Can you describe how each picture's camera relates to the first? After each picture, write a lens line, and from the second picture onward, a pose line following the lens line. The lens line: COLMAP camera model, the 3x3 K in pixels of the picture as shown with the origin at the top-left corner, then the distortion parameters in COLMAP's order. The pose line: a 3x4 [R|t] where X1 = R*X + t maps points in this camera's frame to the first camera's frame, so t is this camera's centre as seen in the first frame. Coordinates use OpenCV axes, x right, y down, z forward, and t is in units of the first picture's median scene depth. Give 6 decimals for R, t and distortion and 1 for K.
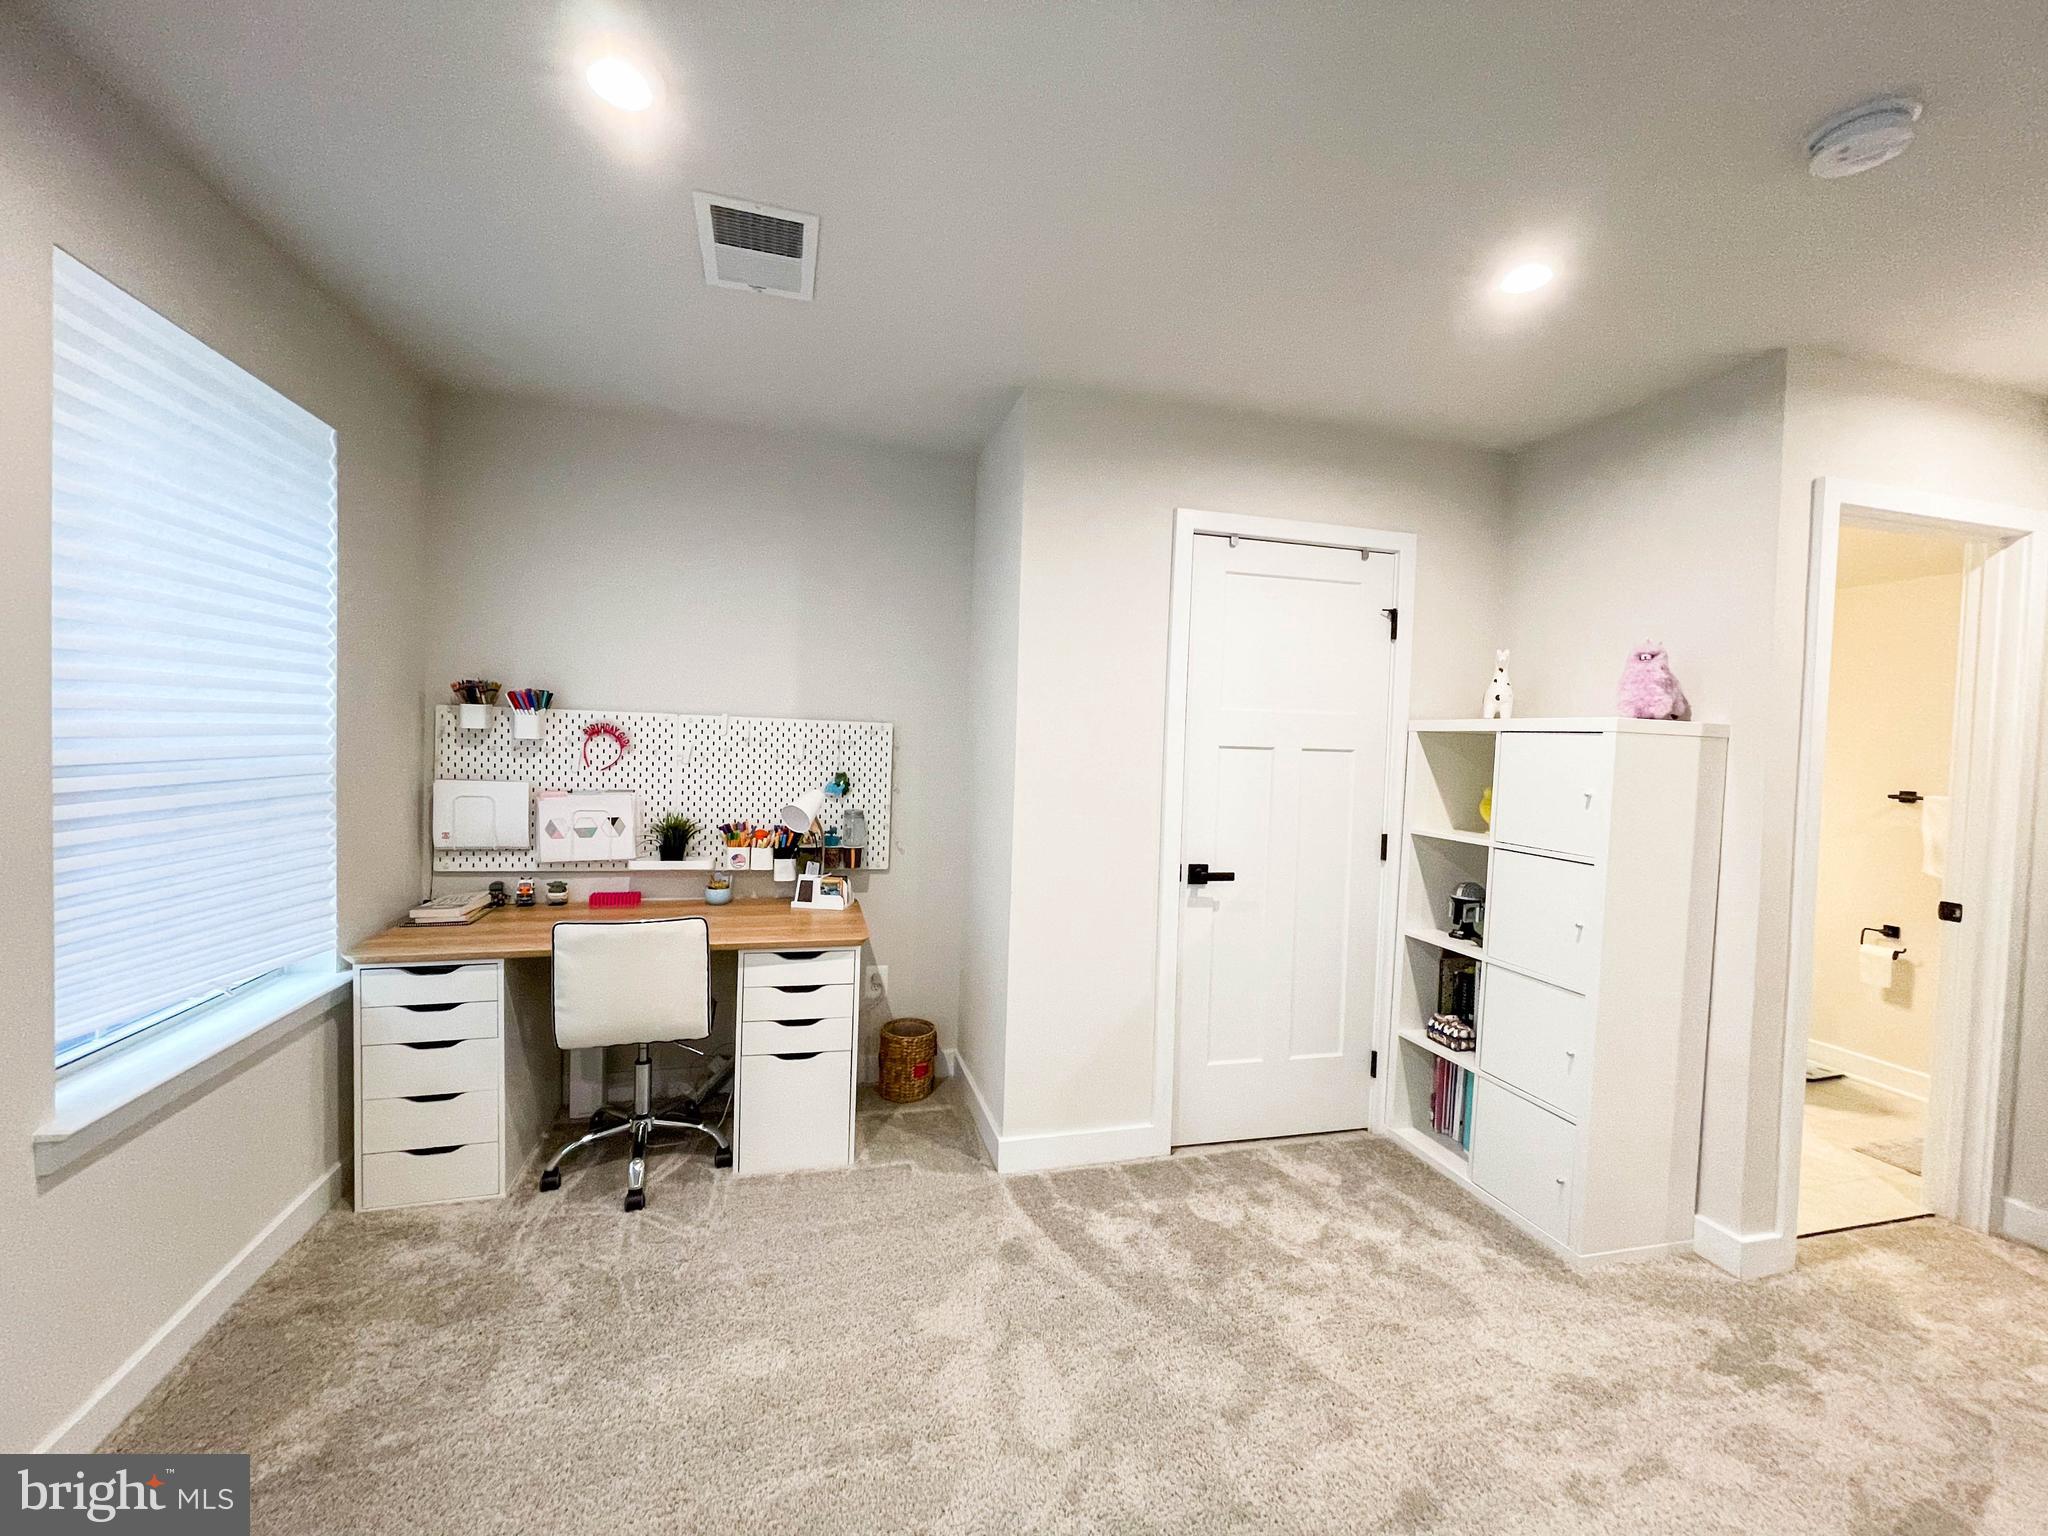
lens RADIAL K [[827.3, 0, 1028.6], [0, 827.3, 769.9], [0, 0, 1]] dist [-0.000306, -0.000754]
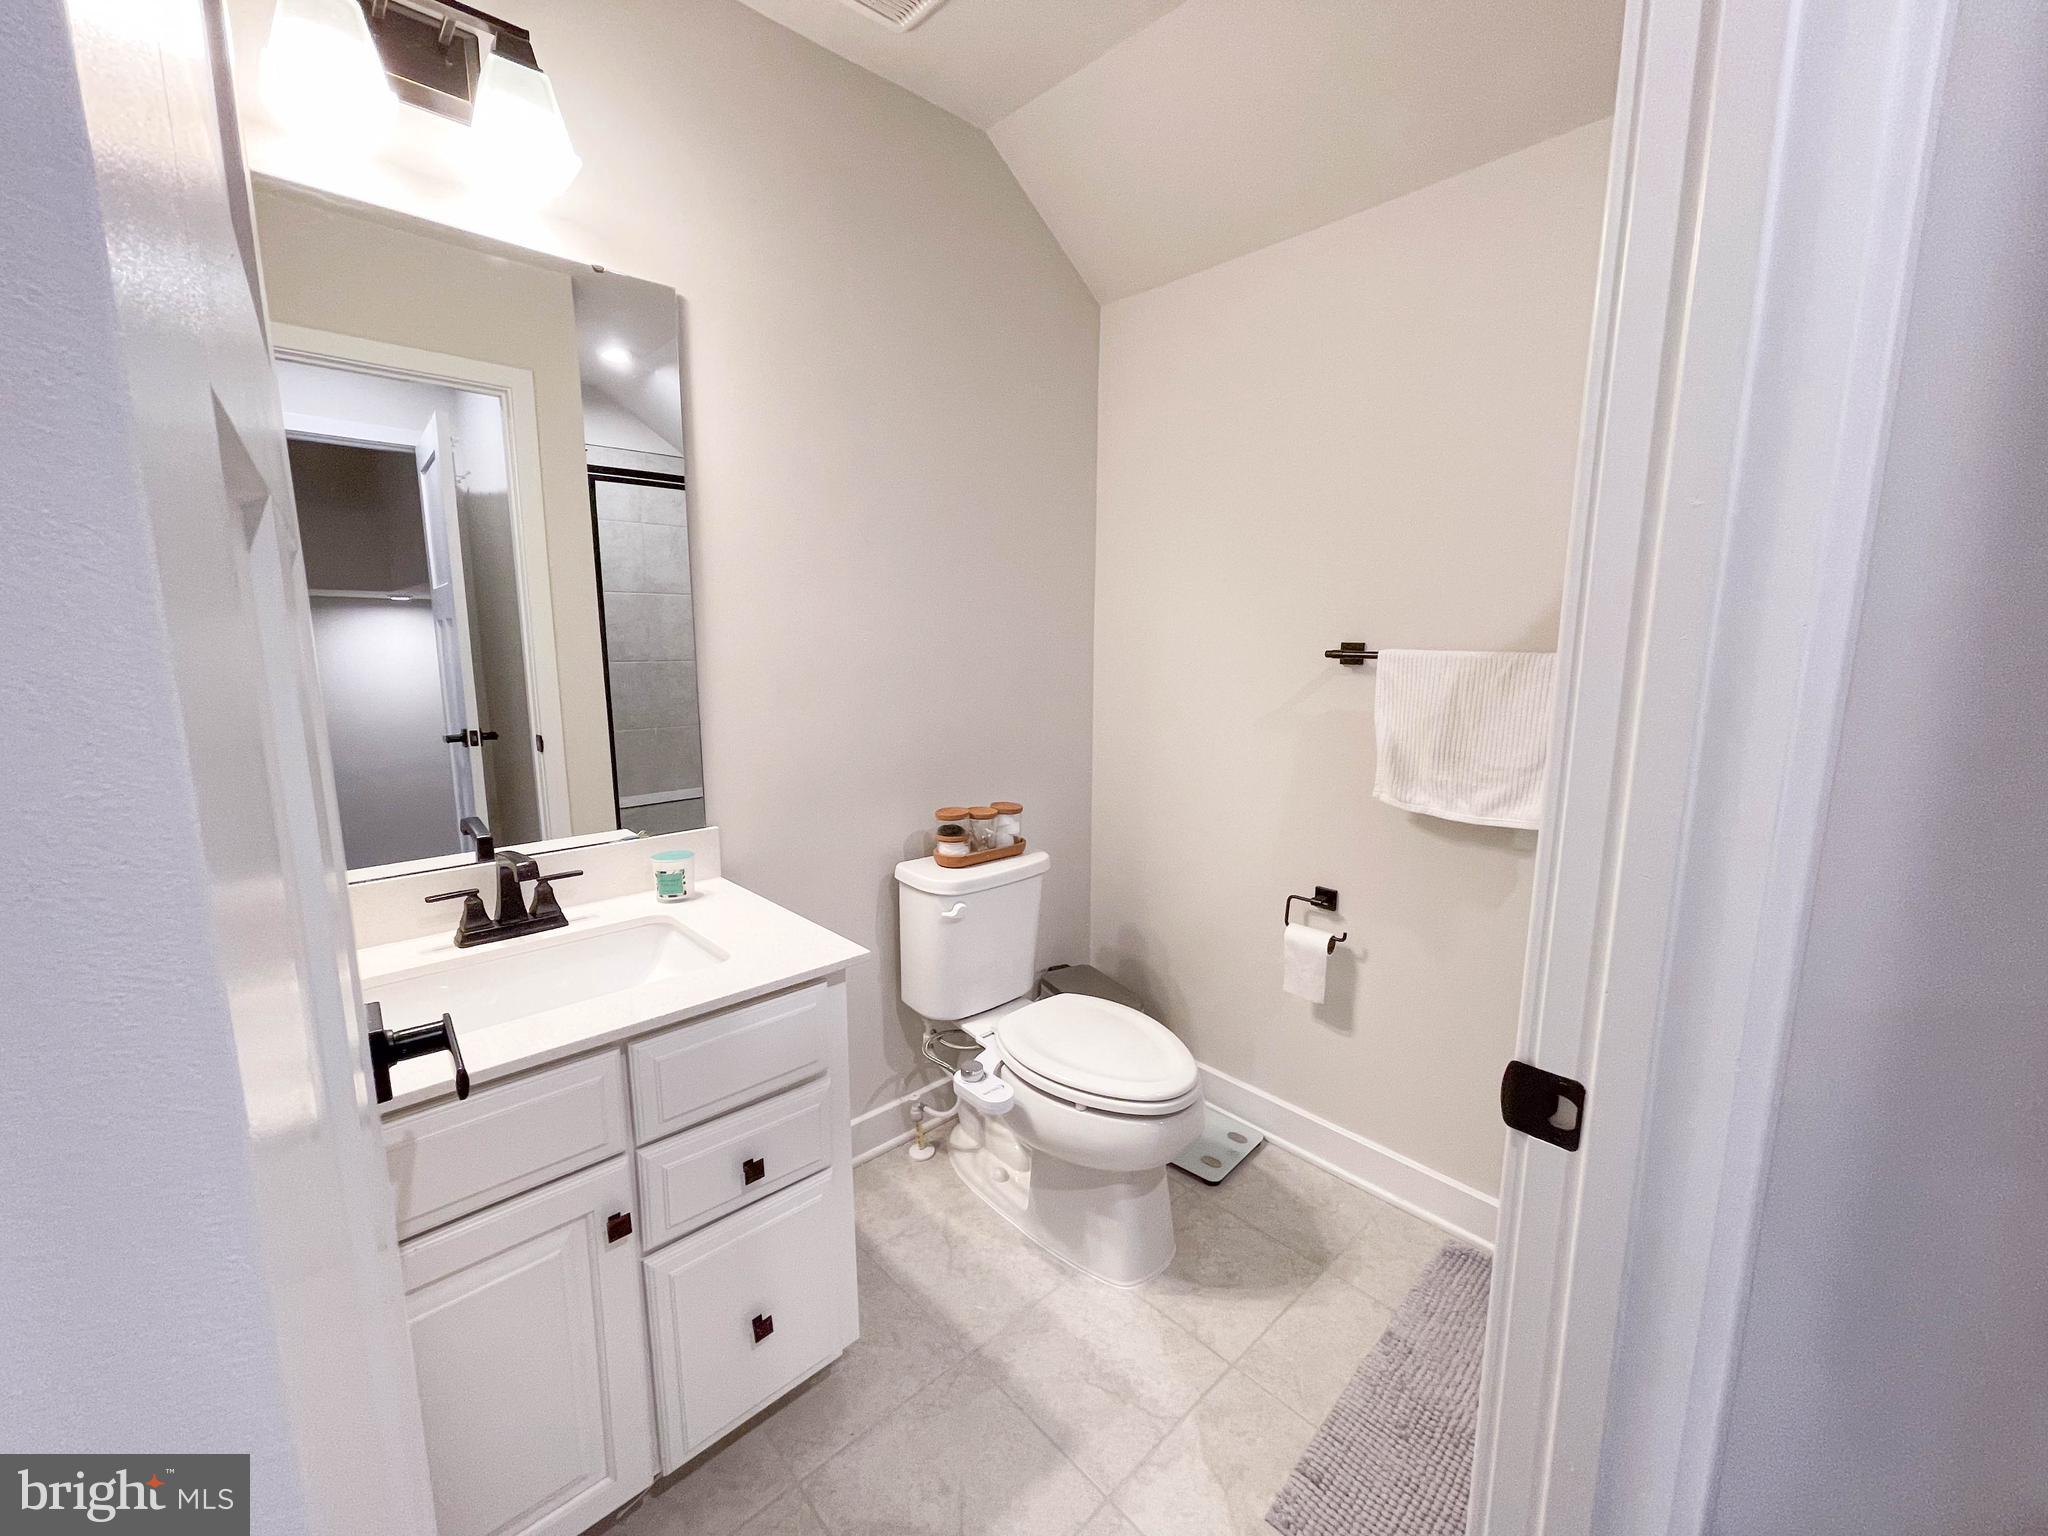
lens RADIAL K [[827.3, 0, 1020.5], [0, 827.3, 768.3], [0, 0, 1]] dist [-0.000306, -0.000754]
pose [[0.886648, -0.105475, 0.450255, 0.634138], [0.042772, 0.988173, 0.147260, 0.018415], [-0.460462, -0.111310, 0.880673, 0.627653]]
